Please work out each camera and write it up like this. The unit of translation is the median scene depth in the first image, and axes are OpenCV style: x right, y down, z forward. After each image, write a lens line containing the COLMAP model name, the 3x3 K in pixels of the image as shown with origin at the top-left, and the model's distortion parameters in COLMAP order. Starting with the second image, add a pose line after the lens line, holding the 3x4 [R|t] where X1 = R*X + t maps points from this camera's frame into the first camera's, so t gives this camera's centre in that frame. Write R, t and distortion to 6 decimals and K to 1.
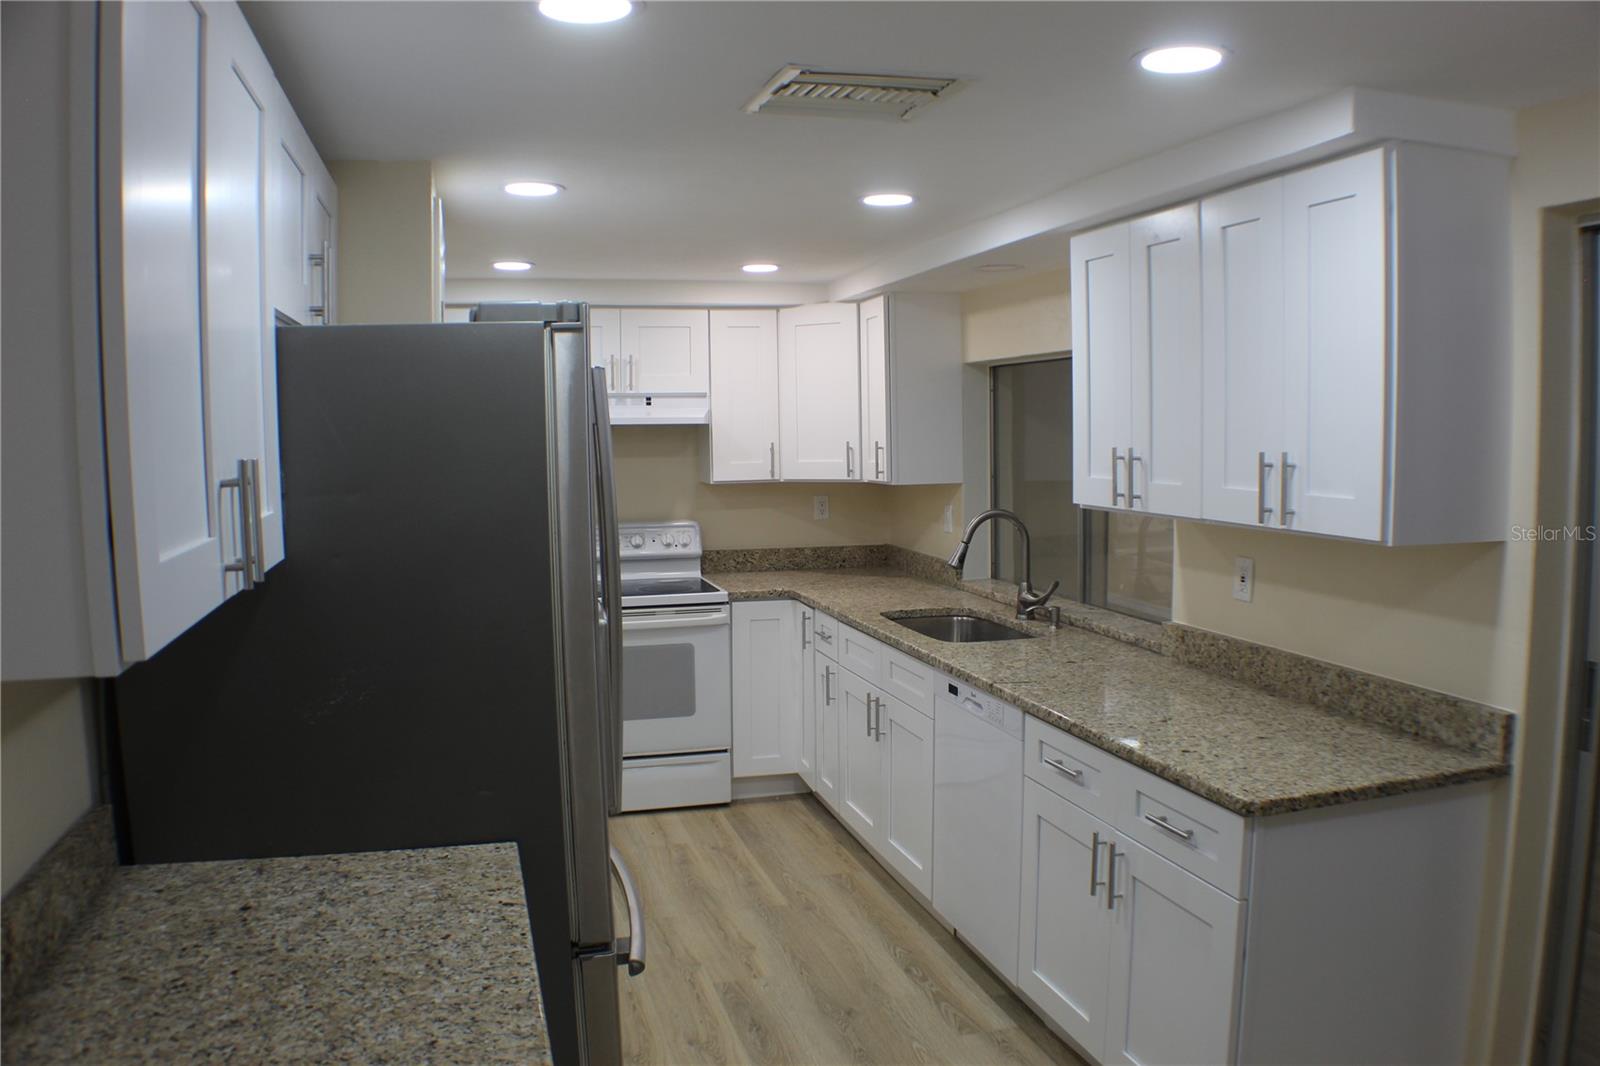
lens RADIAL K [[1221.0, 0, 800.0], [0, 1221.0, 533.0], [0, 0, 1]] dist [-0.182133, 0.011043]
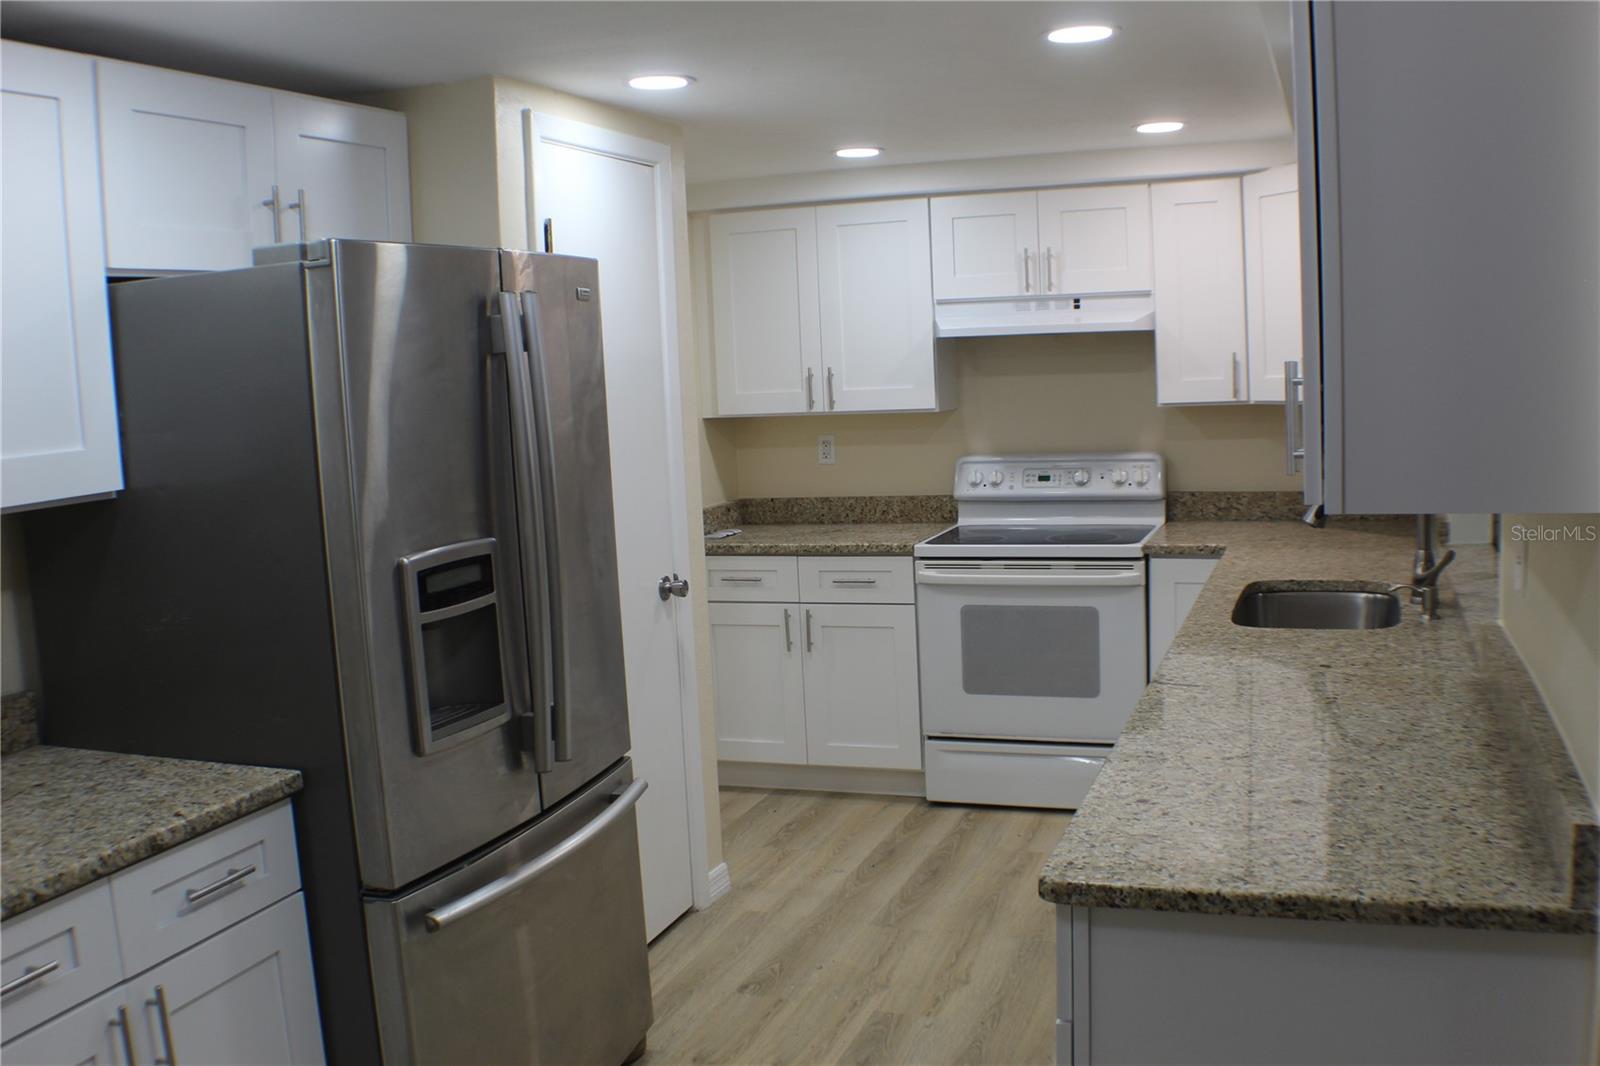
lens RADIAL K [[1506.2, 0, 800.0], [0, 1506.2, 533.0], [0, 0, 1]] dist [-0.178311, 0.002922]
pose [[0.807015, 0.043937, -0.588894, 0.363316], [-0.015485, 0.998460, 0.053273, -0.007784], [0.590328, -0.033873, 0.806452, 0.106895]]
